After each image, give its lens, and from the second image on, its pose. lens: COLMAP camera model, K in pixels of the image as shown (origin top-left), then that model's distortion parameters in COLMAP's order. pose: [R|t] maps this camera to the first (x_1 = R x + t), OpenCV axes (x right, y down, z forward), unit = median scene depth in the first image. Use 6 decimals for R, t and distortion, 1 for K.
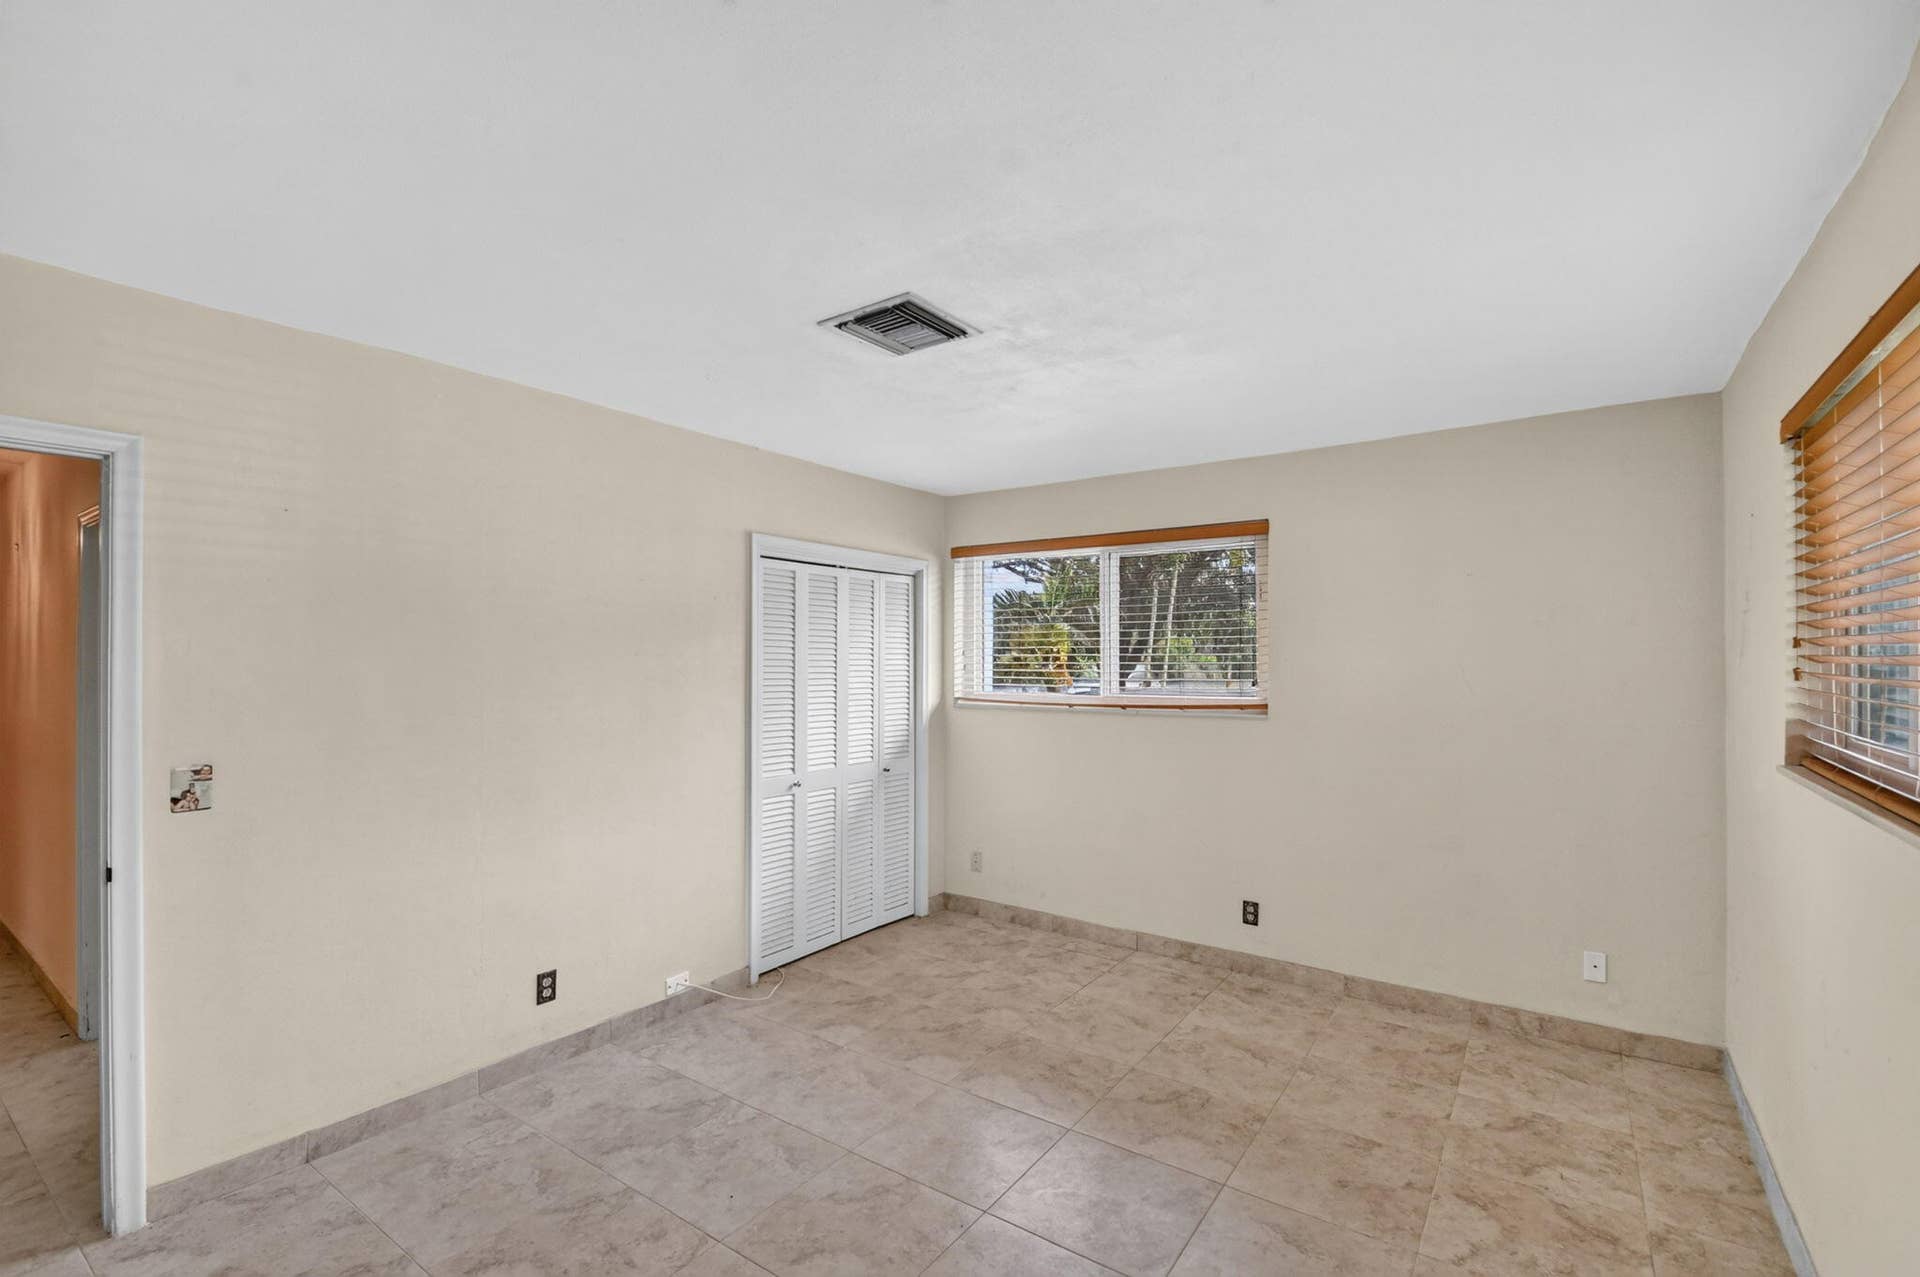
lens RADIAL K [[851.3, 0, 962.4], [0, 851.3, 647.6], [0, 0, 1]] dist [0.029178, -0.021748]
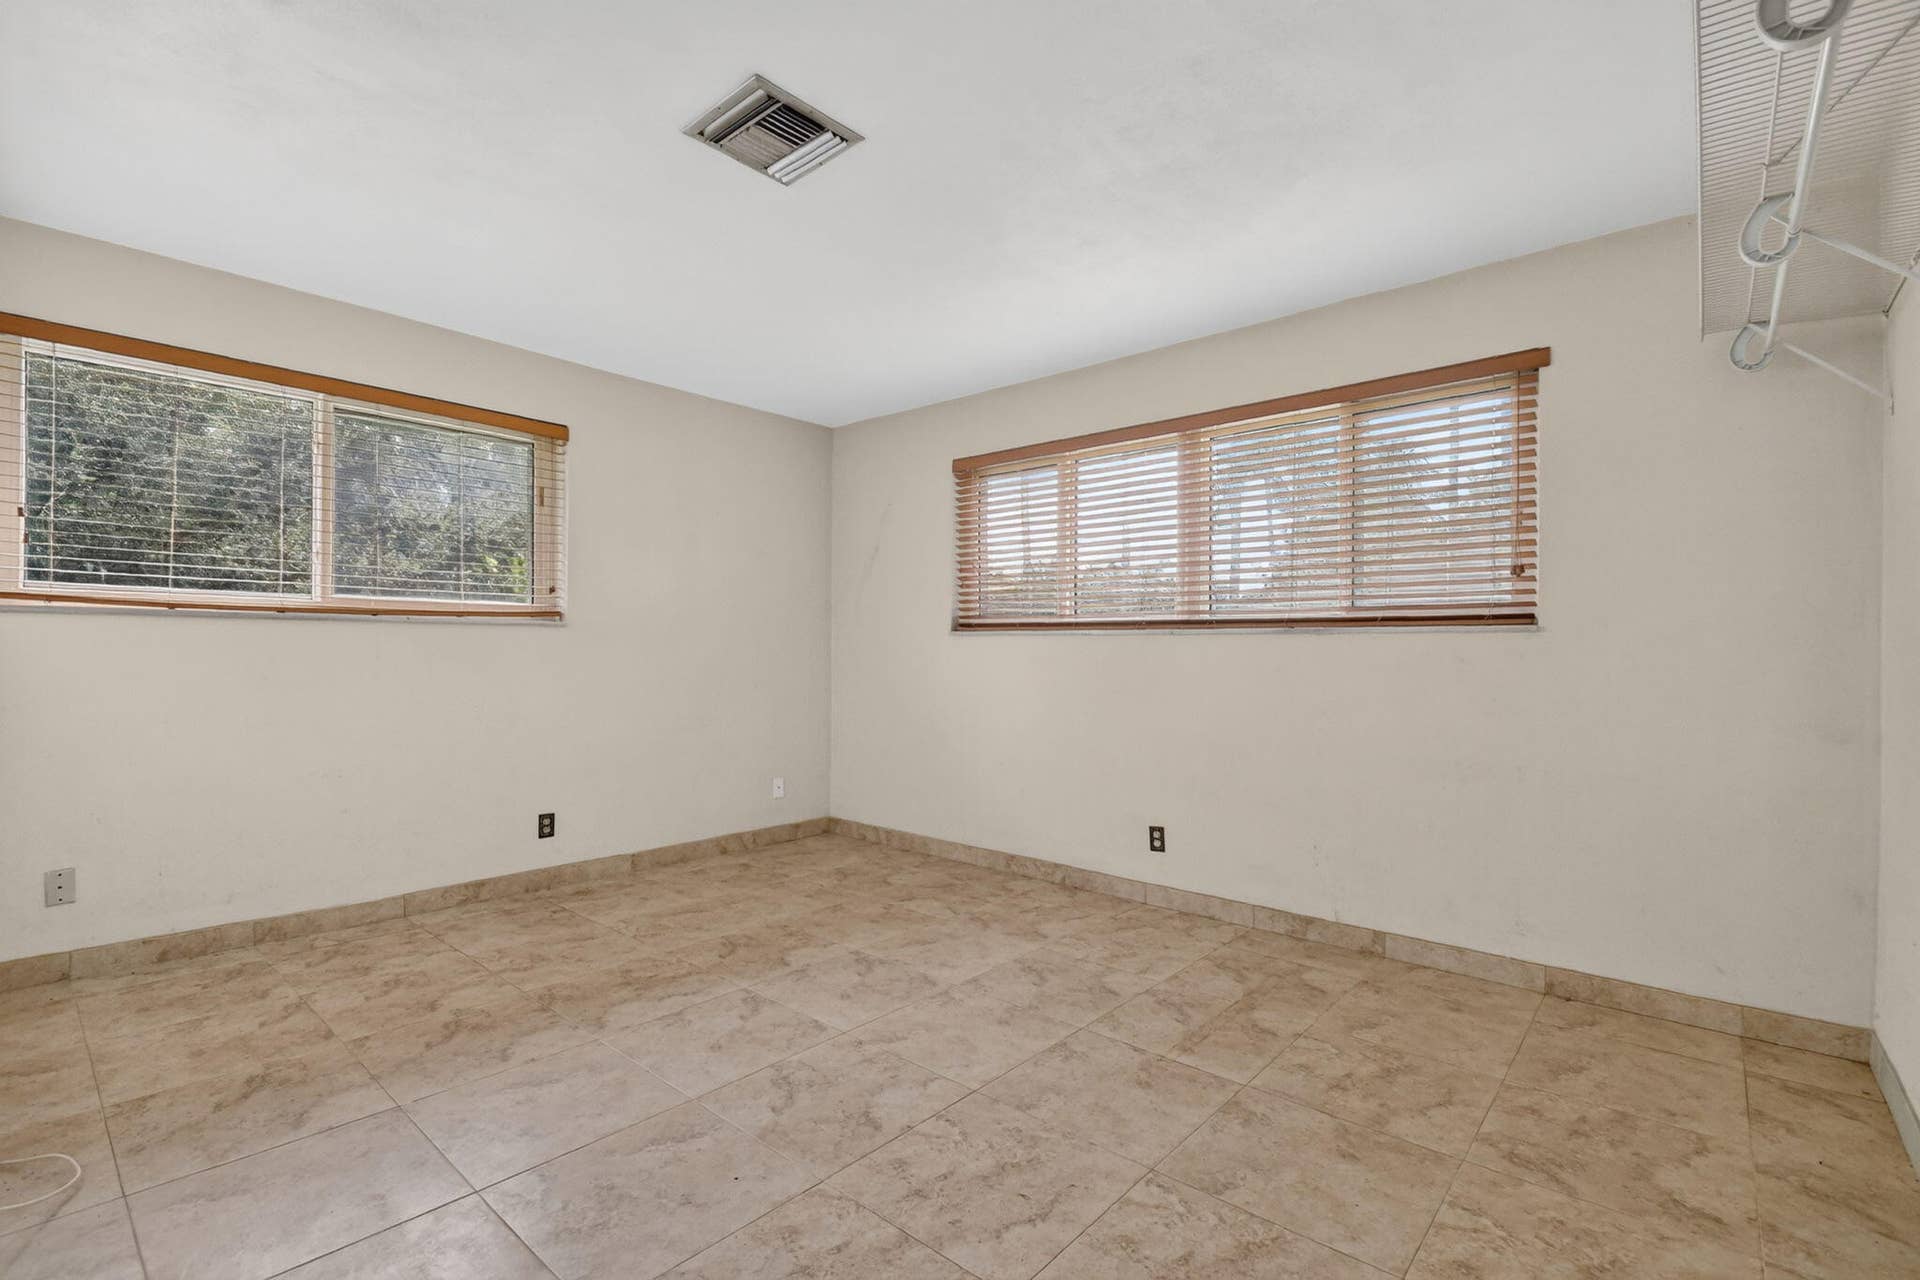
lens RADIAL K [[851.3, 0, 962.4], [0, 851.3, 649.1], [0, 0, 1]] dist [0.029178, -0.021748]
pose [[0.106281, 0.006018, 0.994318, -0.631796], [-0.018274, 0.999825, -0.004098, 0.113780], [-0.994168, -0.017735, 0.106373, 0.467189]]
